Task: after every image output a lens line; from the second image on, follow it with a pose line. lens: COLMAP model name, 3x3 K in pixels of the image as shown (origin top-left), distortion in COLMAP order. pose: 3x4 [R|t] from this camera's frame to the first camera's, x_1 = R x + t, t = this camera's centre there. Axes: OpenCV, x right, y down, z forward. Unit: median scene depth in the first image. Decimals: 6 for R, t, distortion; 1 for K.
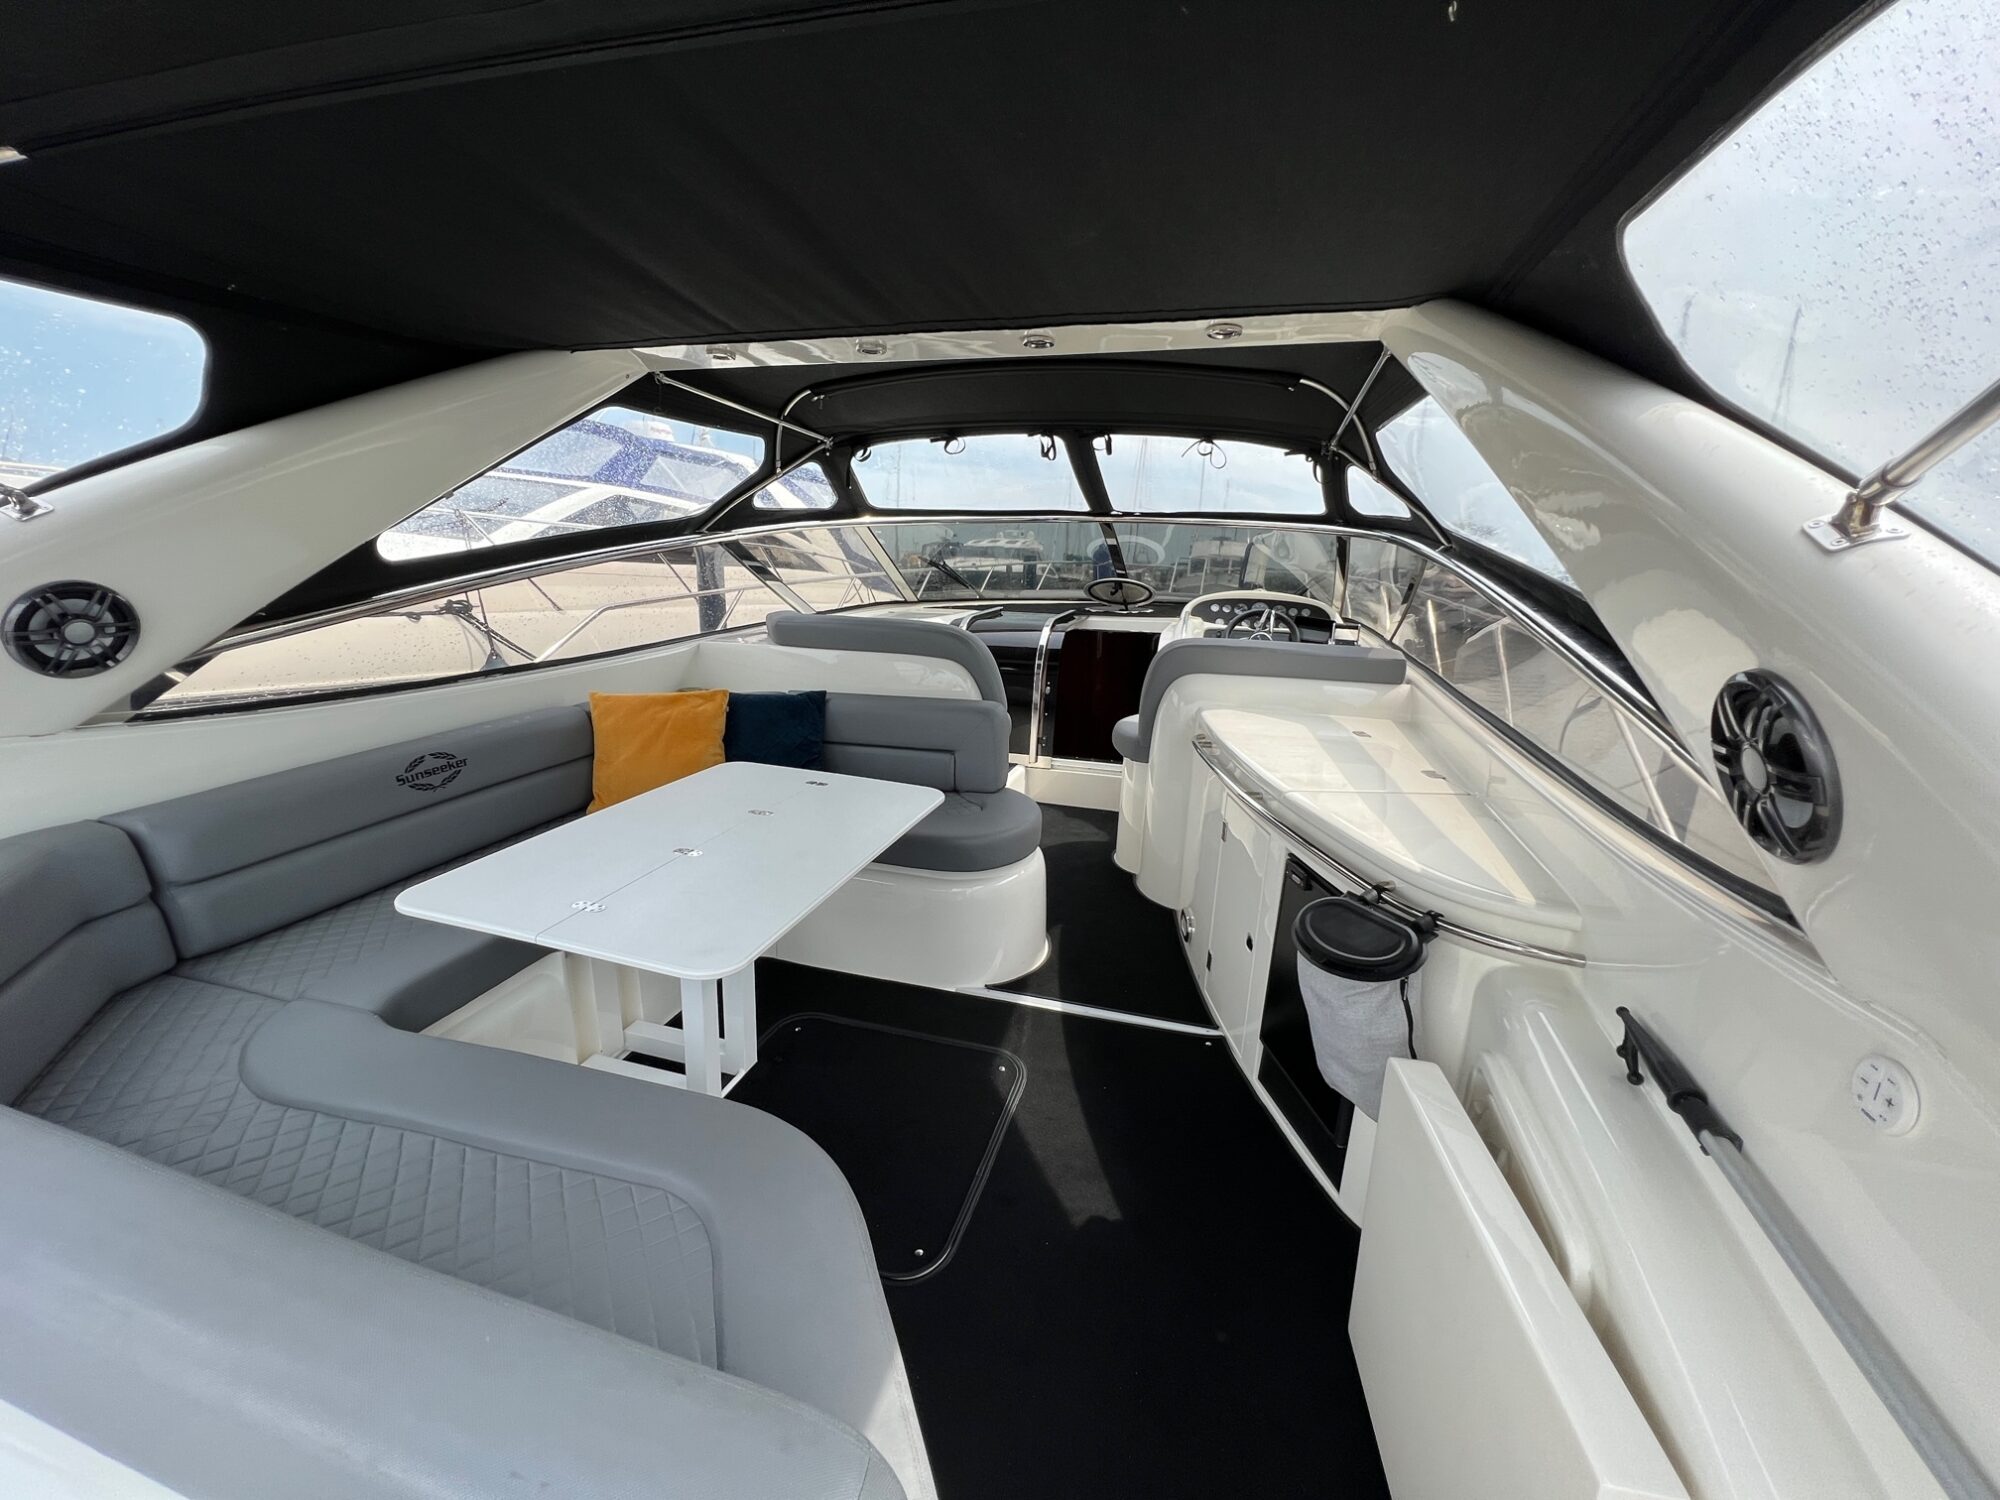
lens RADIAL K [[808.4, 0, 999.3], [0, 808.4, 753.2], [0, 0, 1]] dist [-0.002486, -0.000098]
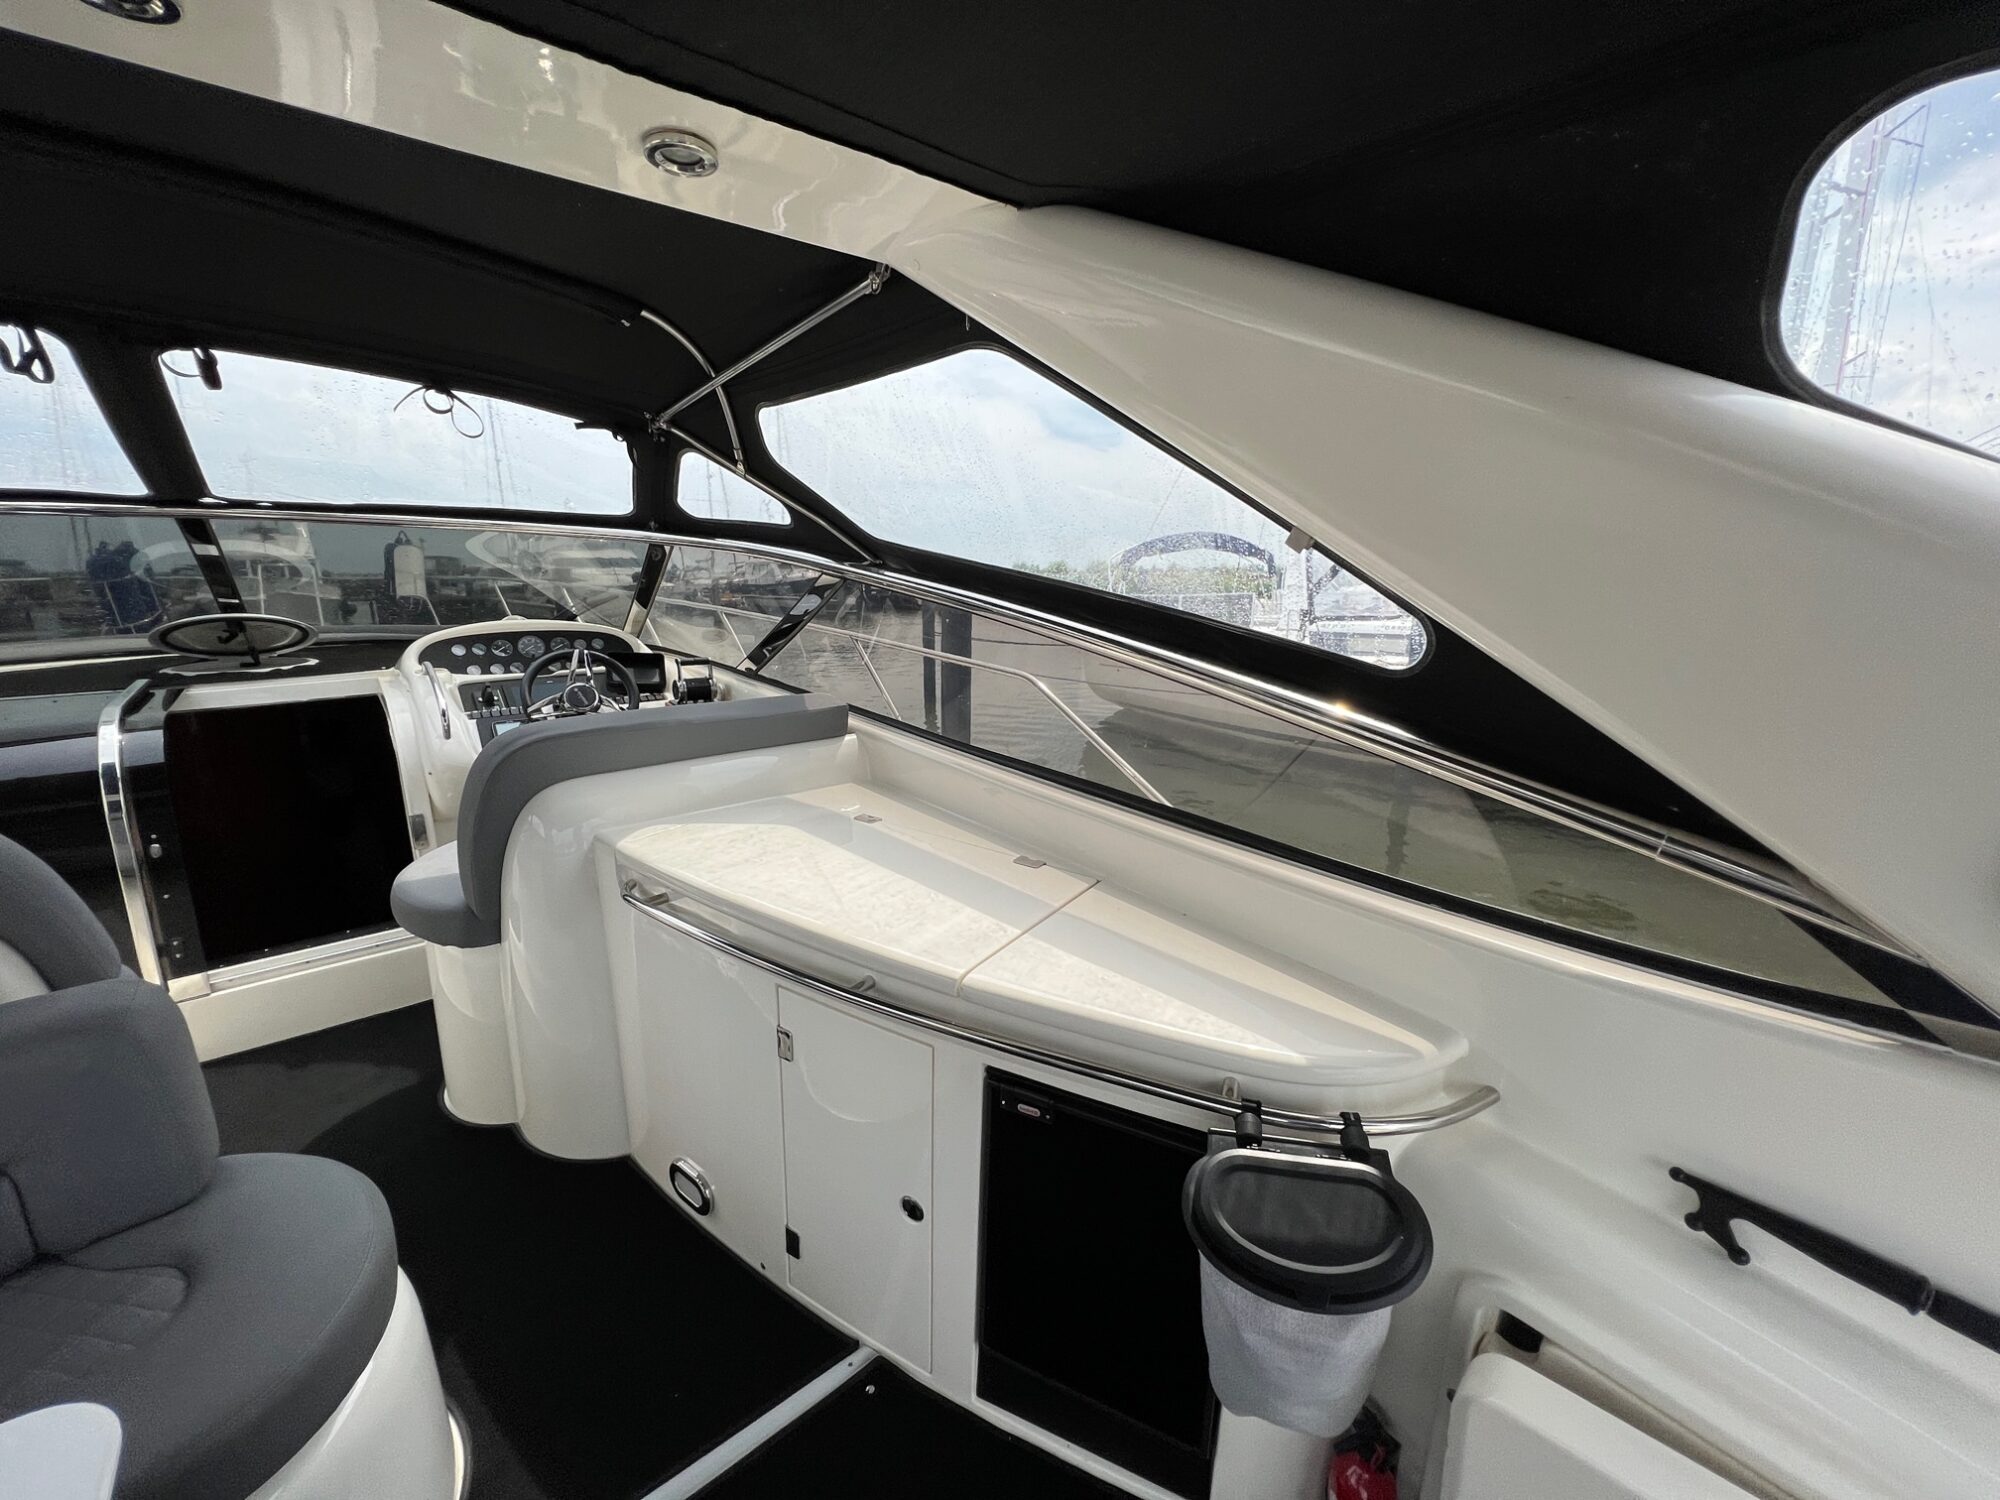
lens RADIAL K [[808.4, 0, 999.3], [0, 808.4, 753.2], [0, 0, 1]] dist [-0.002486, -0.000098]
pose [[0.555440, -0.210053, 0.804590, -0.047056], [0.206790, 0.972066, 0.111021, -0.095045], [-0.805434, 0.104715, 0.583361, 0.314428]]
